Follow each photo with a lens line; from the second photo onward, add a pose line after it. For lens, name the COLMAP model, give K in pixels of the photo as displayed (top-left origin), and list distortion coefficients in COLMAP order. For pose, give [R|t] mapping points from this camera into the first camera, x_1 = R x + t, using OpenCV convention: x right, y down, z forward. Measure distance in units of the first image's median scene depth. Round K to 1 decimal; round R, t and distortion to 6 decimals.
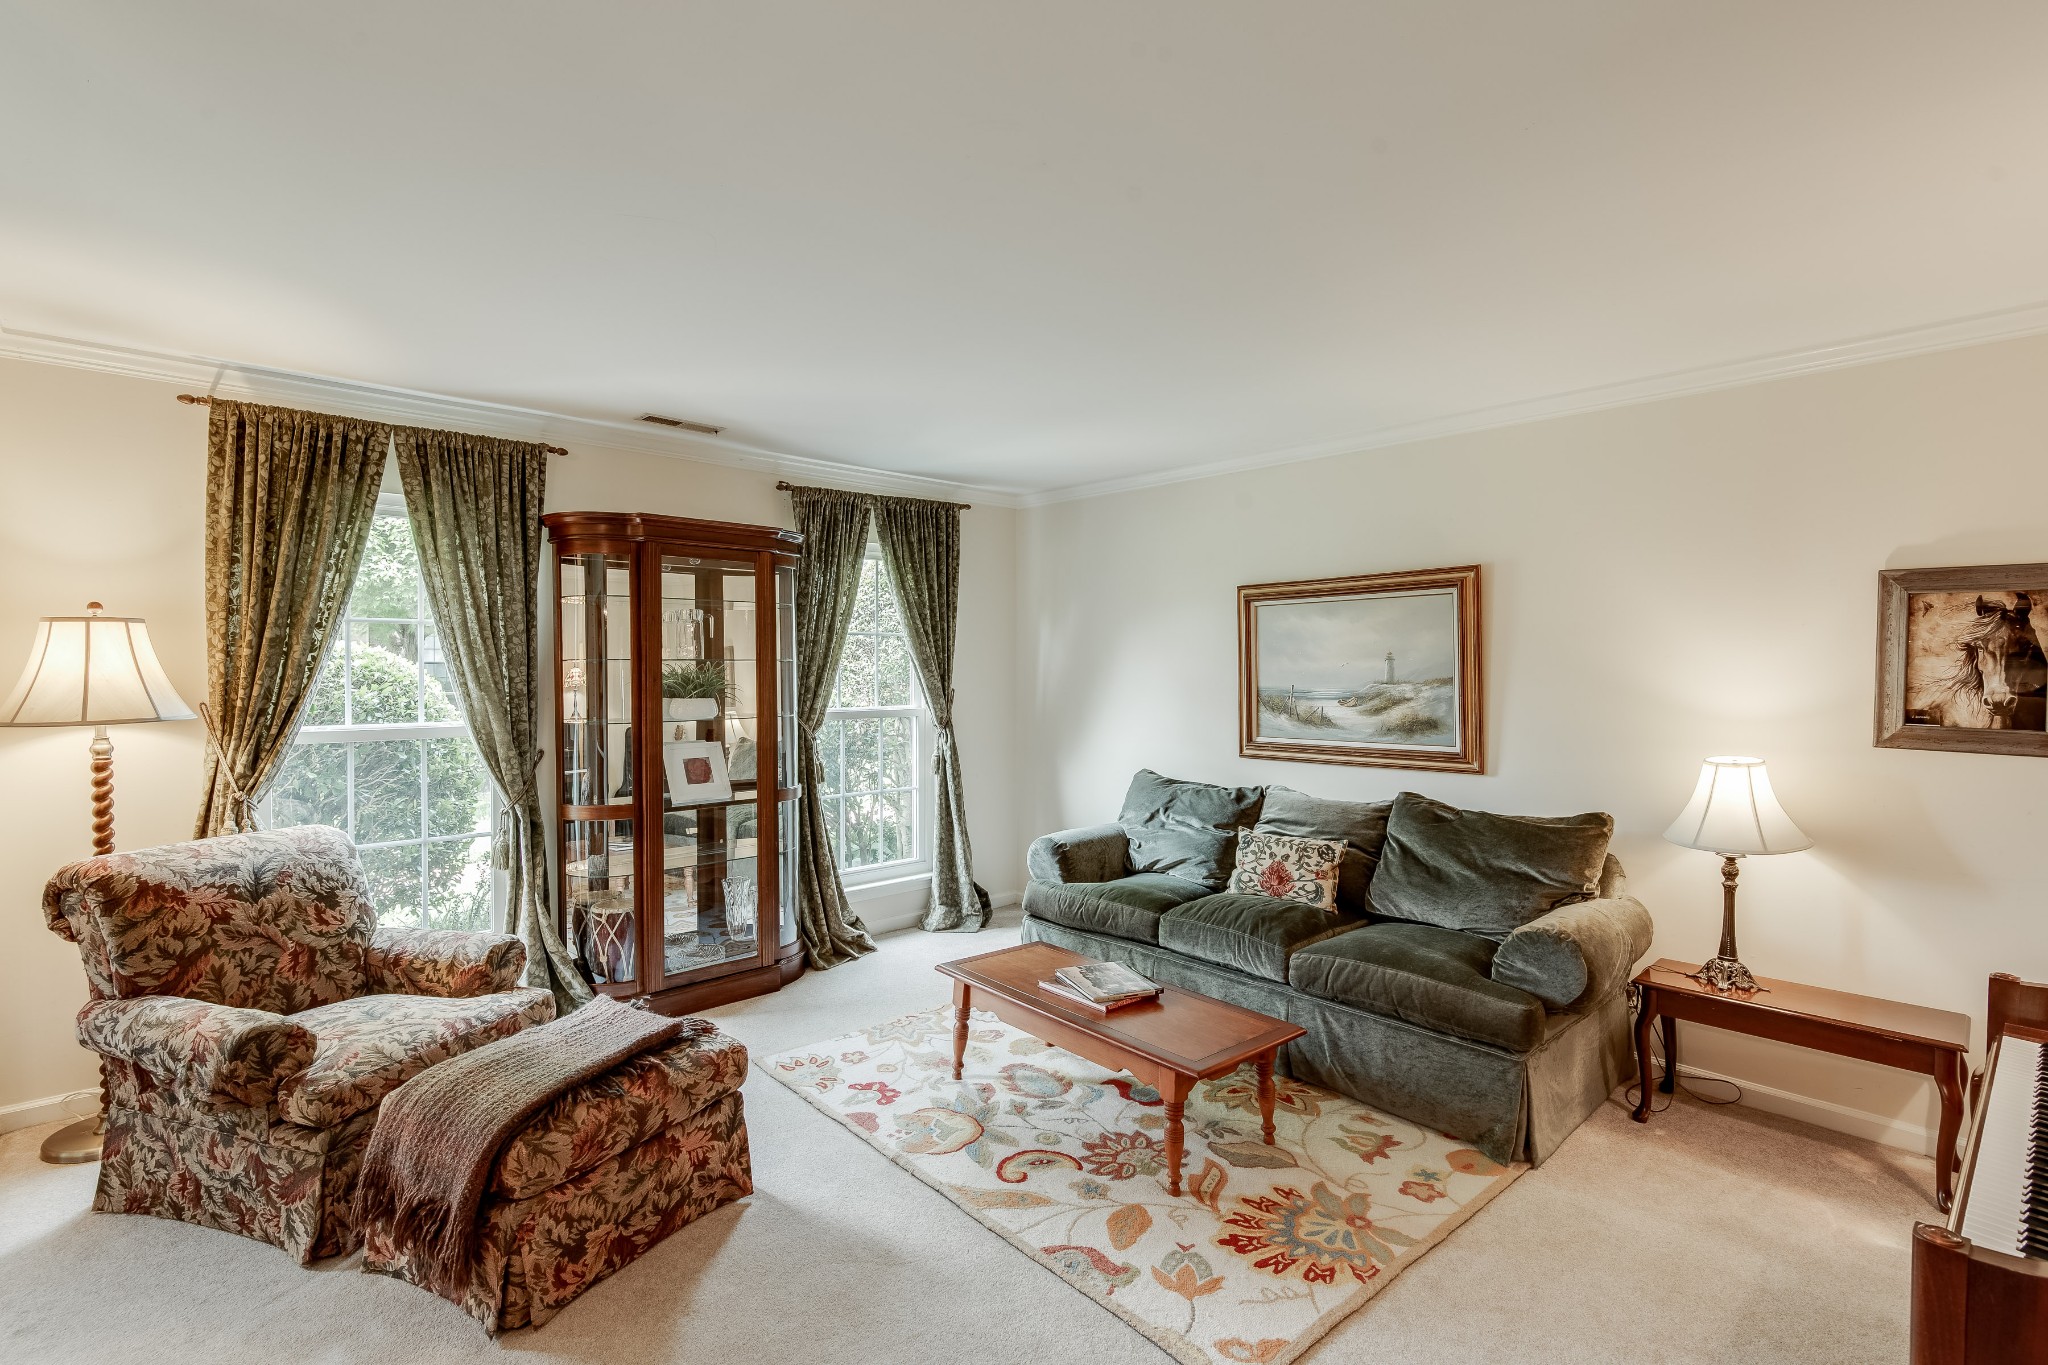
lens RADIAL K [[957.0, 0, 1027.9], [0, 957.0, 686.5], [0, 0, 1]] dist [-0.002218, -0.001154]
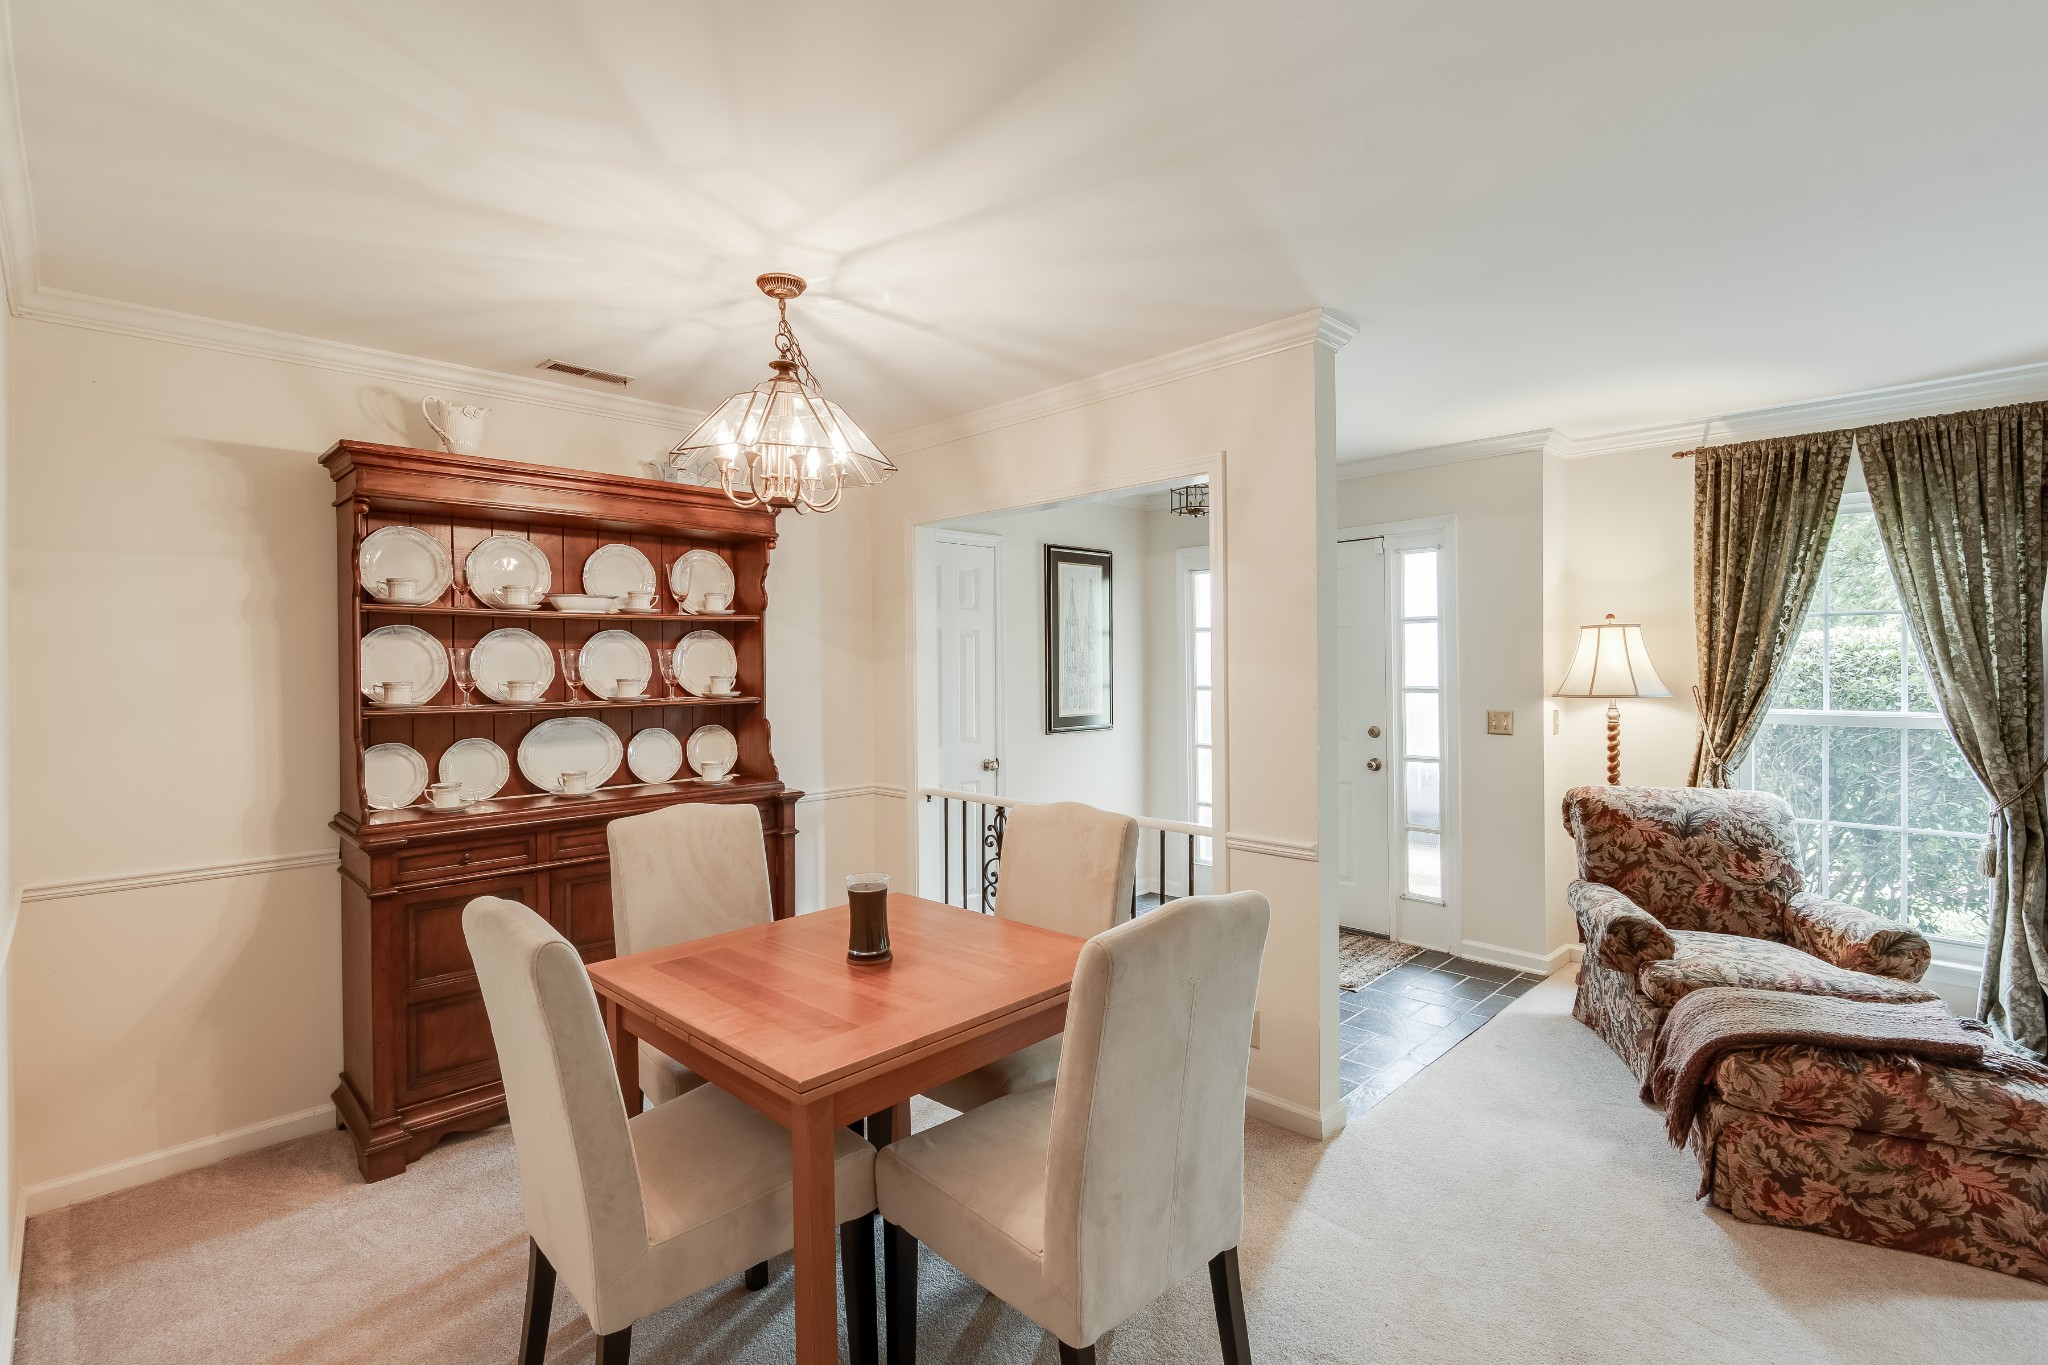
lens RADIAL K [[957.0, 0, 1025.3], [0, 957.0, 688.7], [0, 0, 1]] dist [-0.002218, -0.001154]
pose [[0.041567, 0.026332, -0.998789, 0.398635], [-0.013623, 0.999575, 0.025786, 0.000128], [0.999043, 0.012535, 0.041908, 0.042876]]
